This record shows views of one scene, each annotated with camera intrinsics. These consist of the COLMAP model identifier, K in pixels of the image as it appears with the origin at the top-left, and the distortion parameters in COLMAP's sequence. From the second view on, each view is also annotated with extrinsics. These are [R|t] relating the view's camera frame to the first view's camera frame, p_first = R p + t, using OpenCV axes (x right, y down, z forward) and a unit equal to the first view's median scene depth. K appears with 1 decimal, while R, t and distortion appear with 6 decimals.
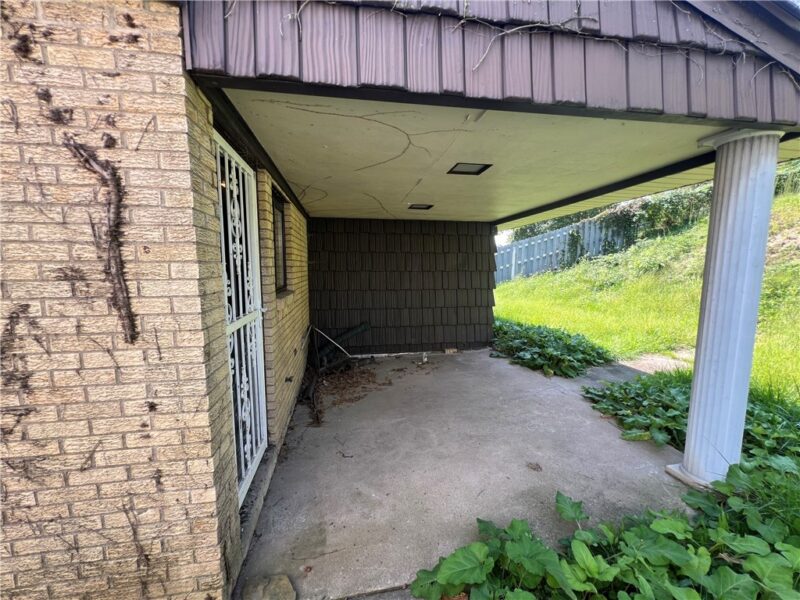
lens RADIAL K [[319.9, 0, 401.1], [0, 319.9, 300.8], [0, 0, 1]] dist [-0.002051, 0.000241]
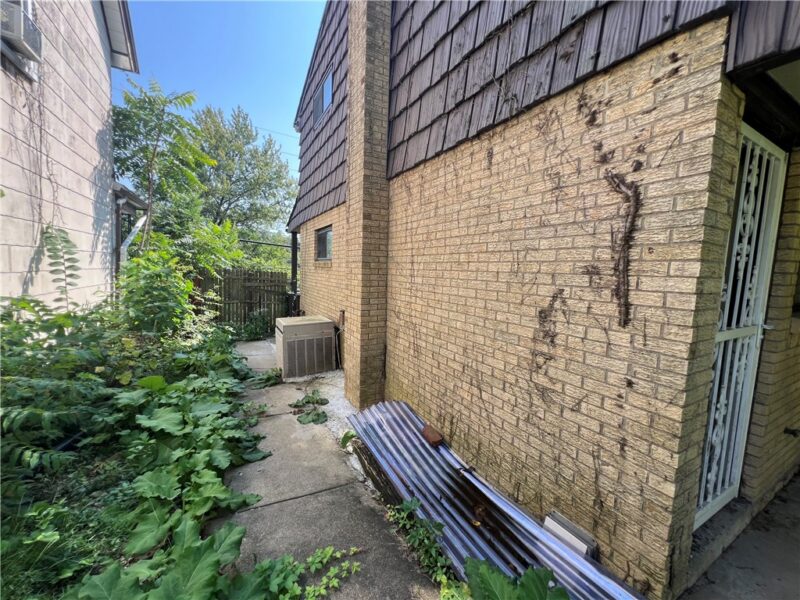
lens RADIAL K [[319.9, 0, 399.8], [0, 319.9, 300.3], [0, 0, 1]] dist [-0.002051, 0.000241]
pose [[0.319803, 0.101018, -0.942084, 0.030981], [-0.135888, 0.988911, 0.059911, 0.075140], [0.937689, 0.108858, 0.329984, -0.226570]]
